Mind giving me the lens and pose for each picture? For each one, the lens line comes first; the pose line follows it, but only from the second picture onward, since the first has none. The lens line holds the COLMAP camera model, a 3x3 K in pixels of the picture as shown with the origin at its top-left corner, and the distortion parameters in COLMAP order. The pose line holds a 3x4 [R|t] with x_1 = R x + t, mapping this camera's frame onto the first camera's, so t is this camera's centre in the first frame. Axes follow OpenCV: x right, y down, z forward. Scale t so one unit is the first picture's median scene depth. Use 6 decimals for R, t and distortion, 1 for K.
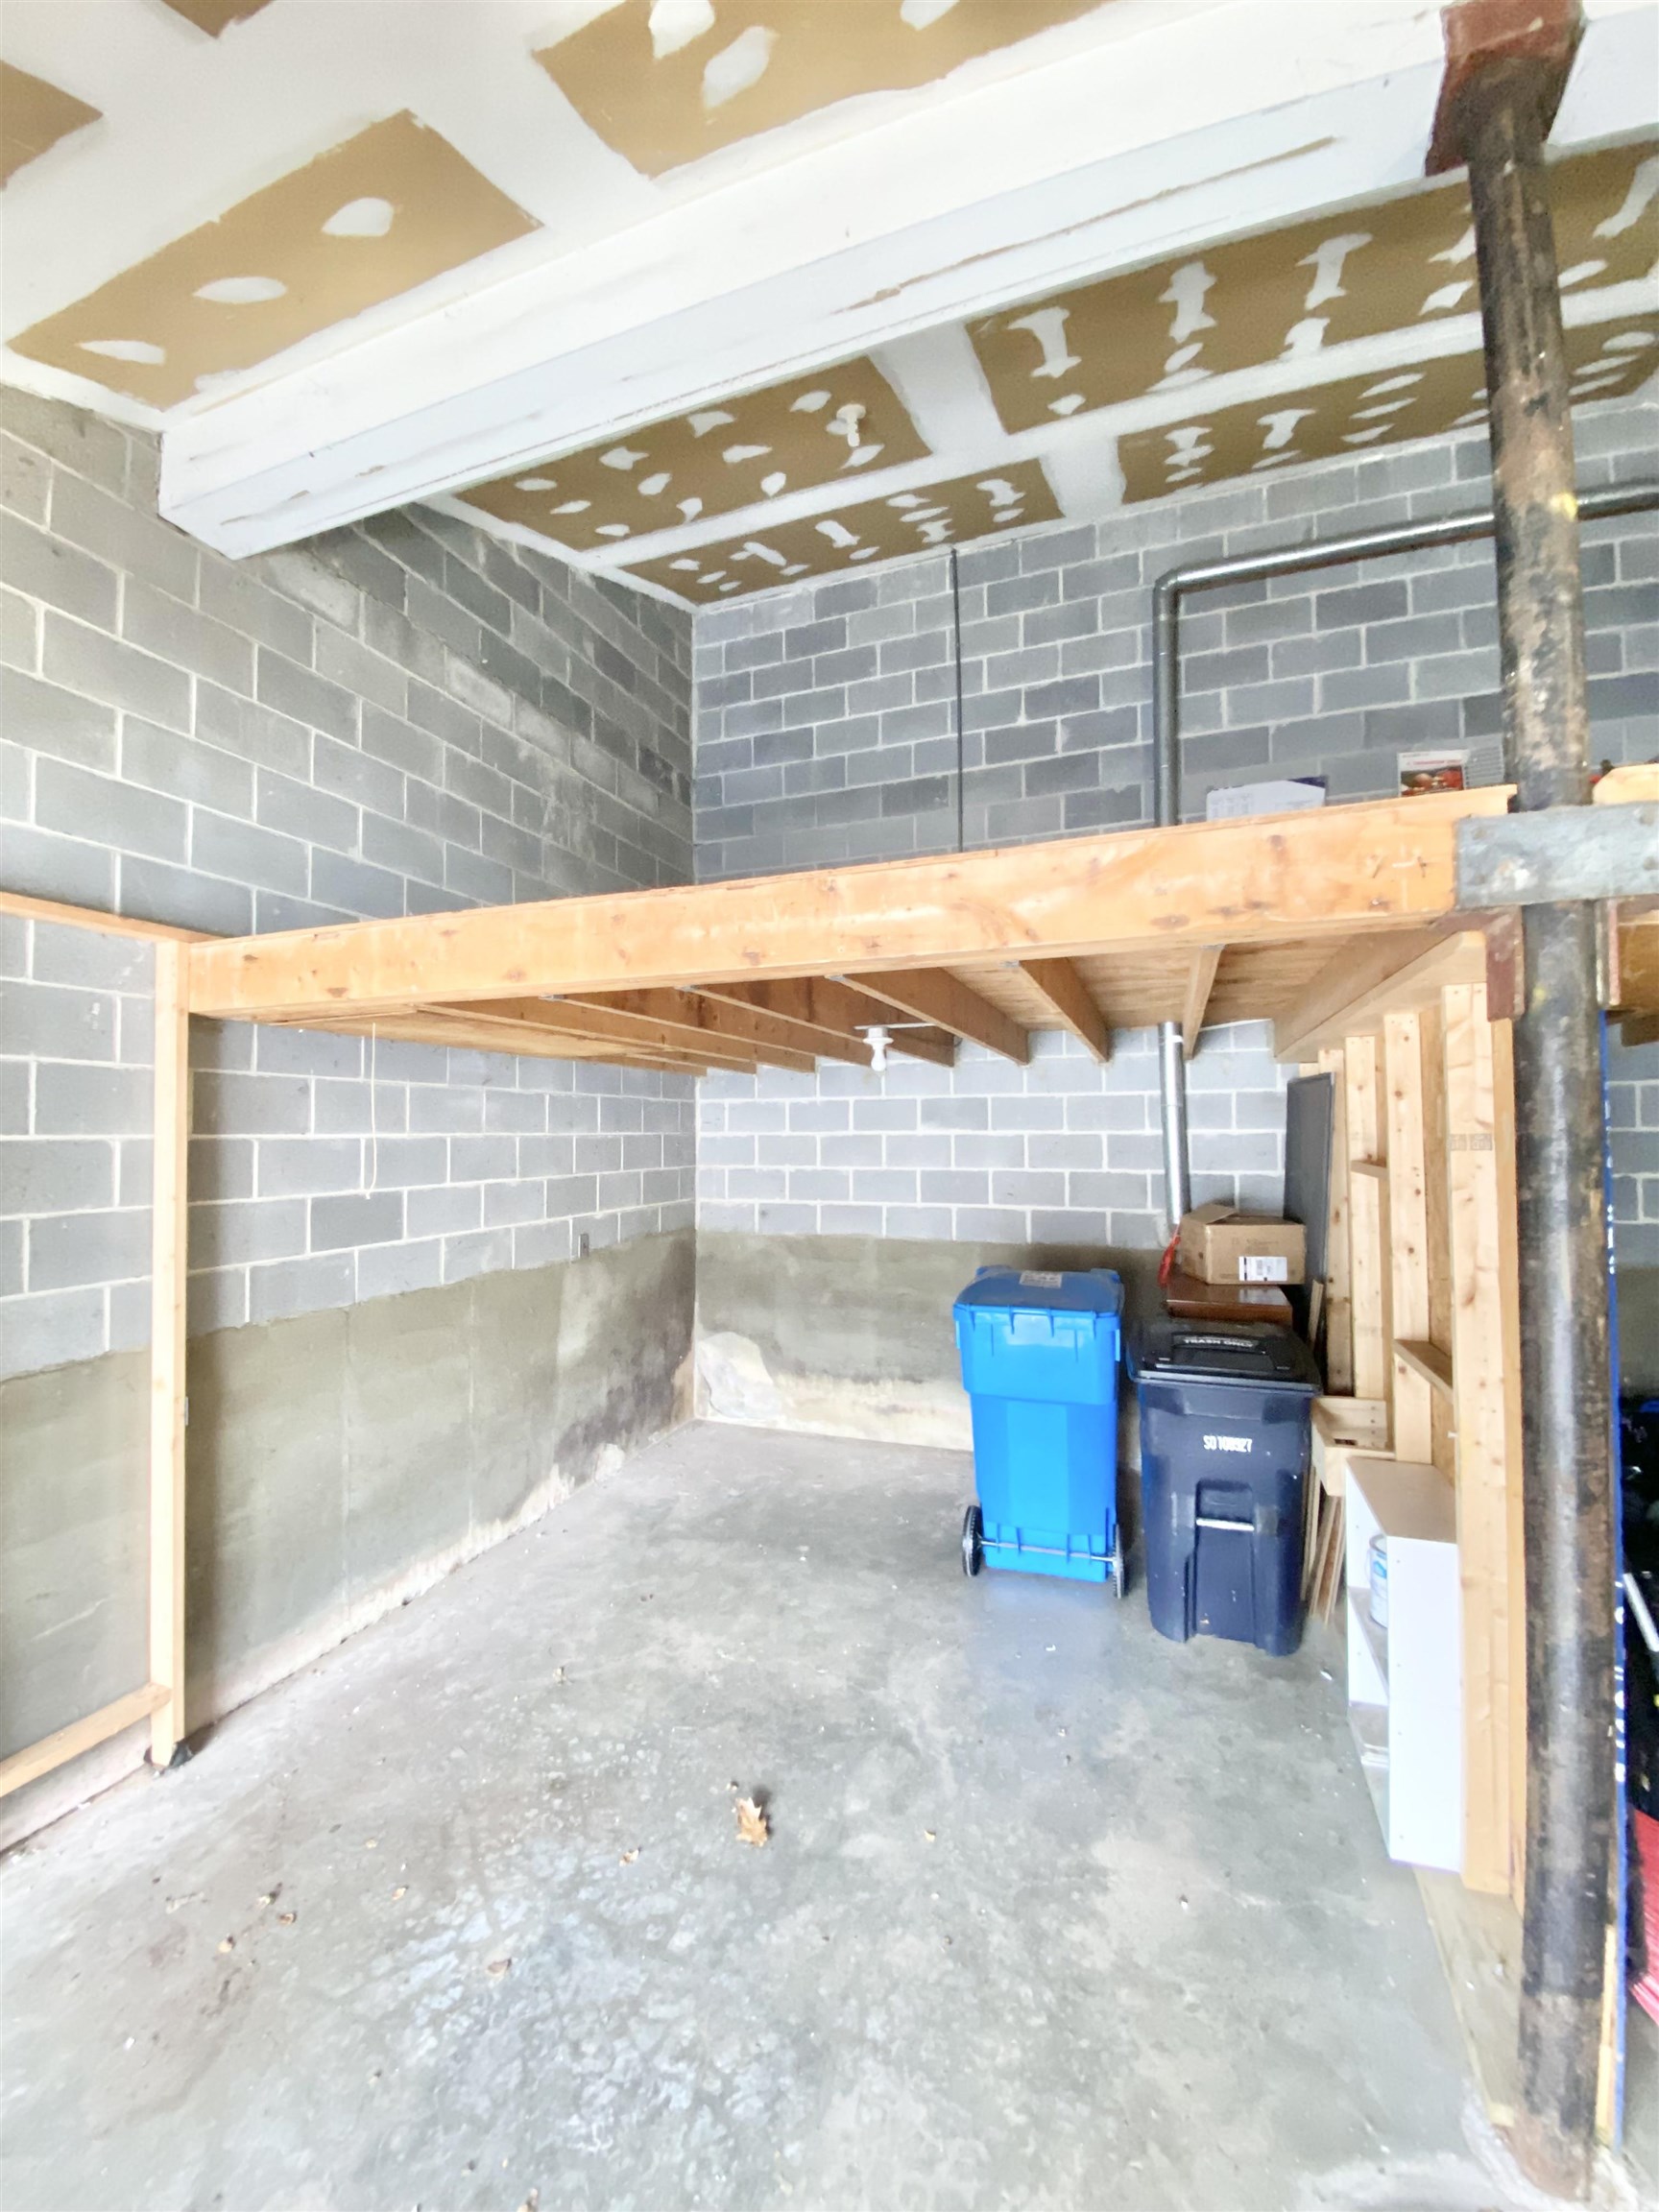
lens RADIAL K [[894.5, 0, 819.4], [0, 894.5, 1099.4], [0, 0, 1]] dist [0.015539, -0.017517]
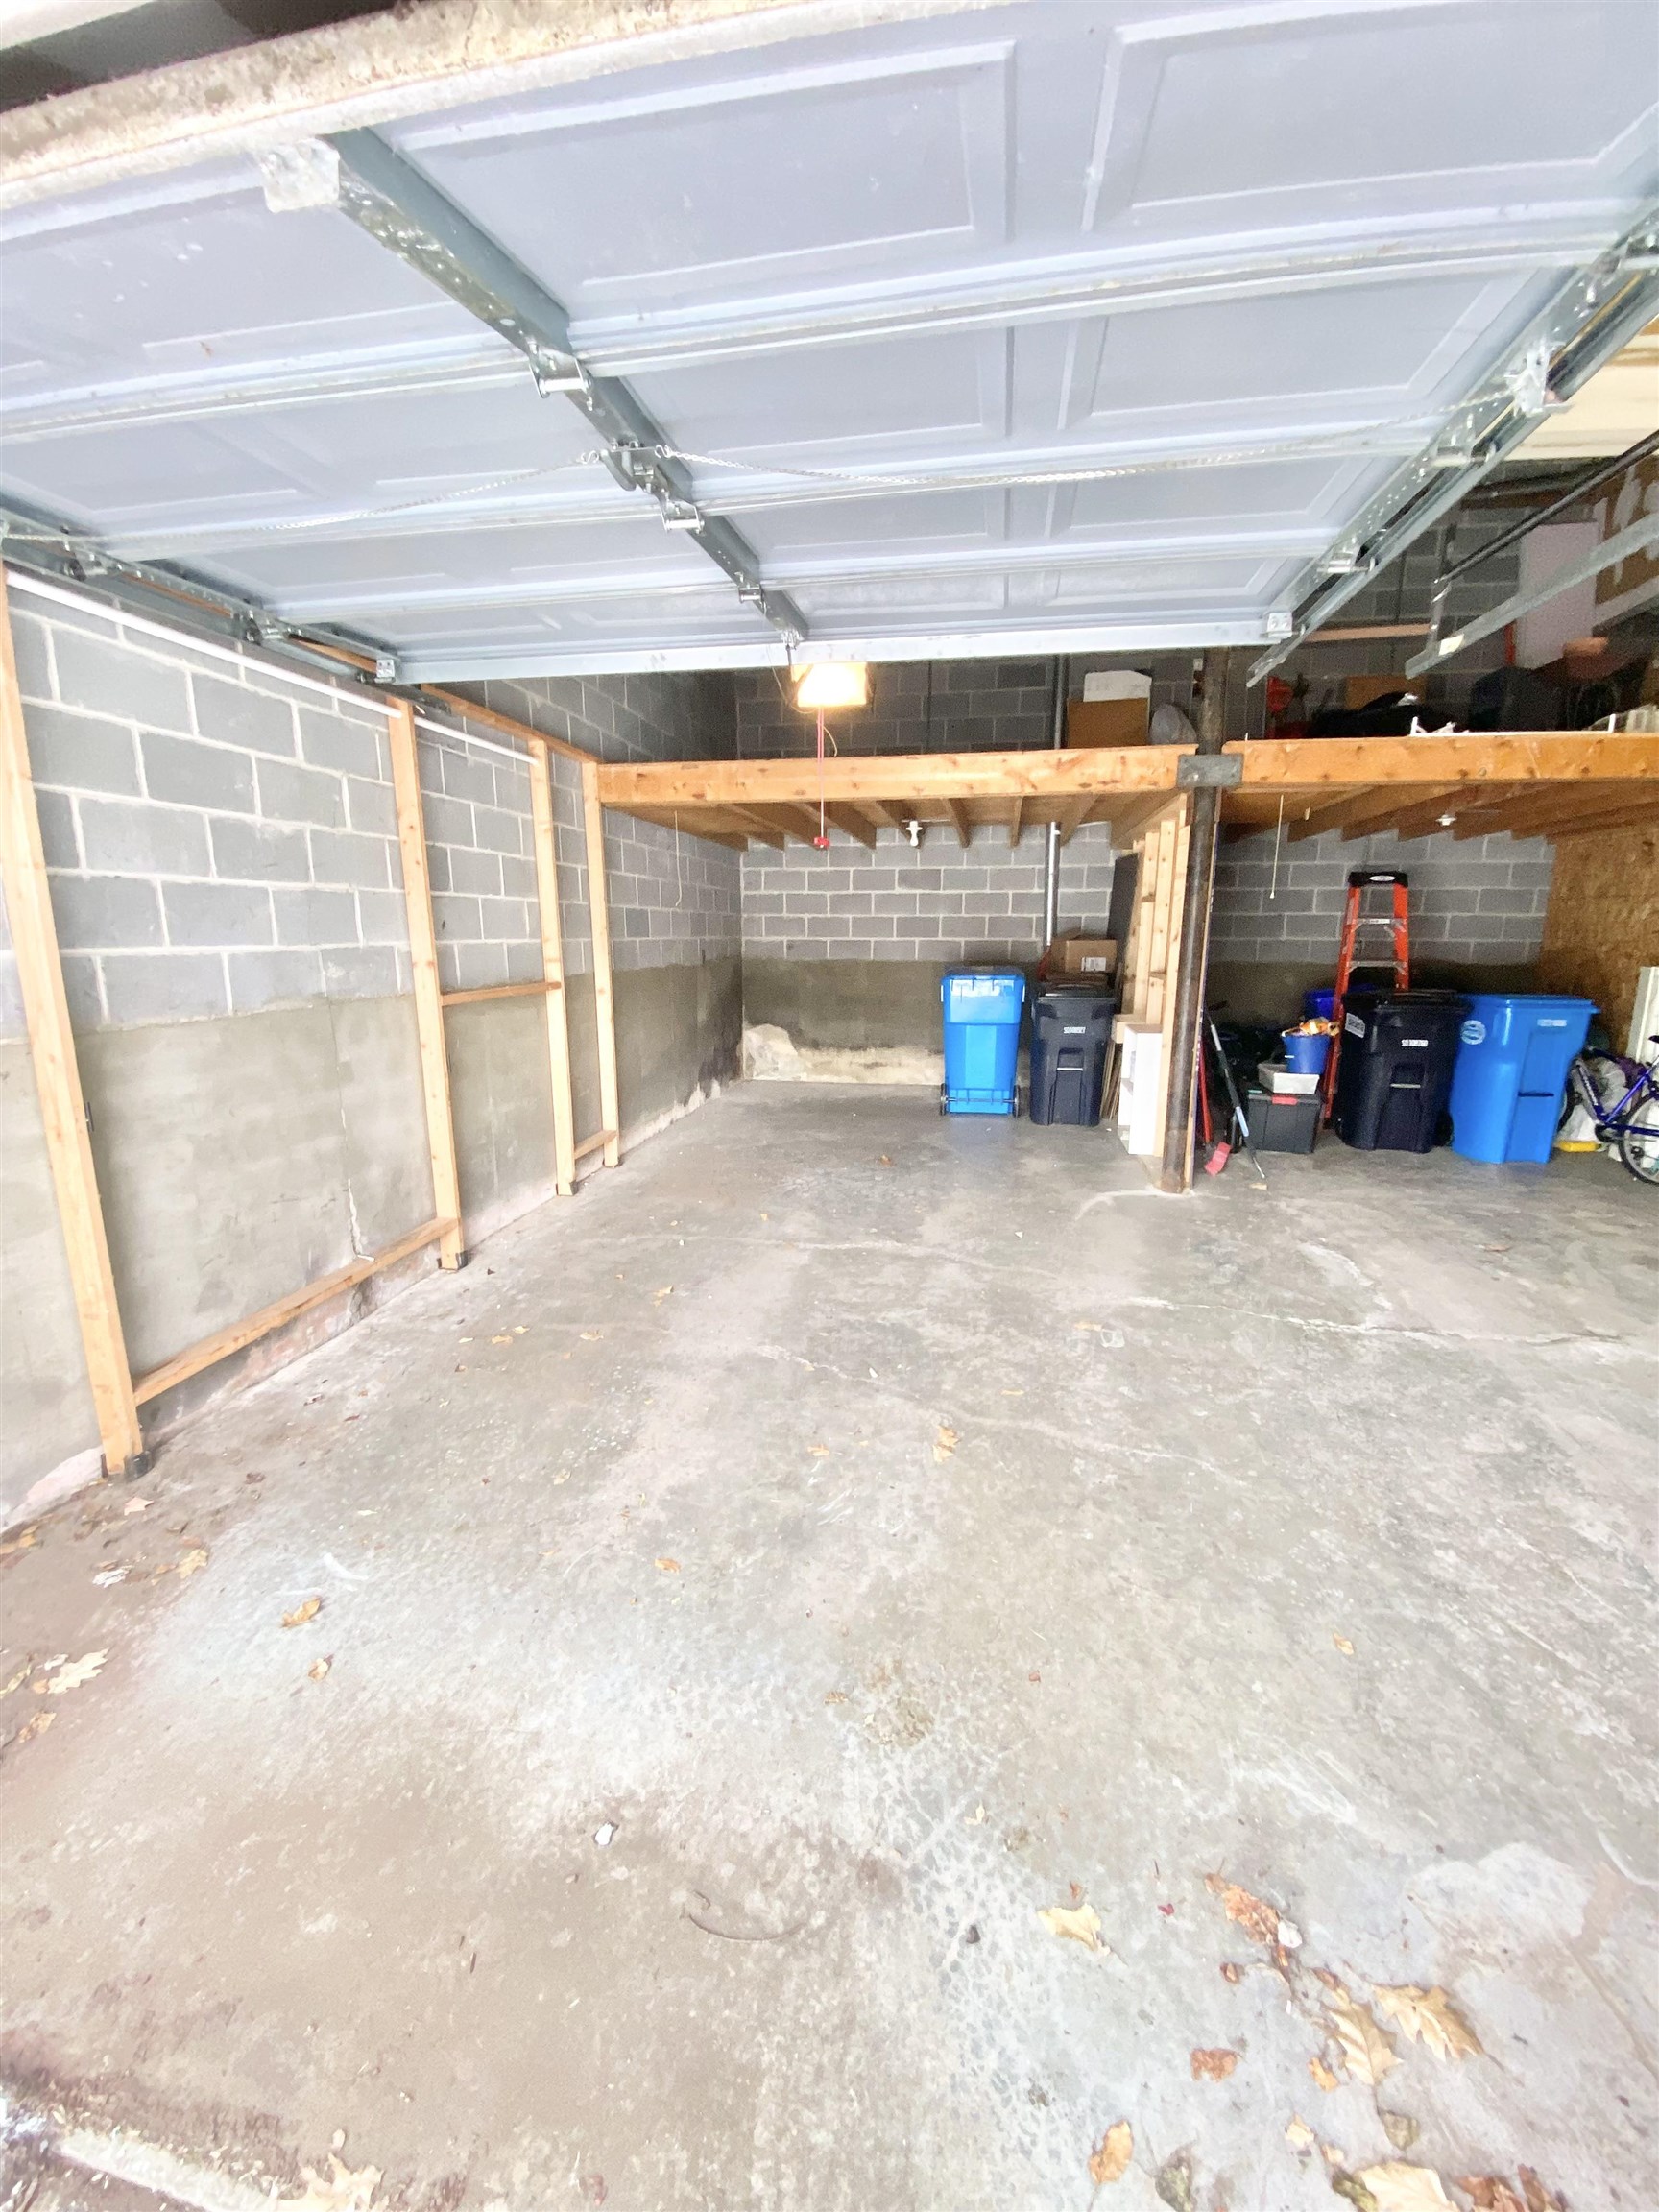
lens RADIAL K [[894.5, 0, 824.4], [0, 894.5, 1118.0], [0, 0, 1]] dist [0.015539, -0.017517]
pose [[0.983392, -0.028260, 0.179283, -0.335218], [-0.015622, 0.970958, 0.238740, 0.054569], [-0.180823, -0.237576, 0.954390, -0.630586]]
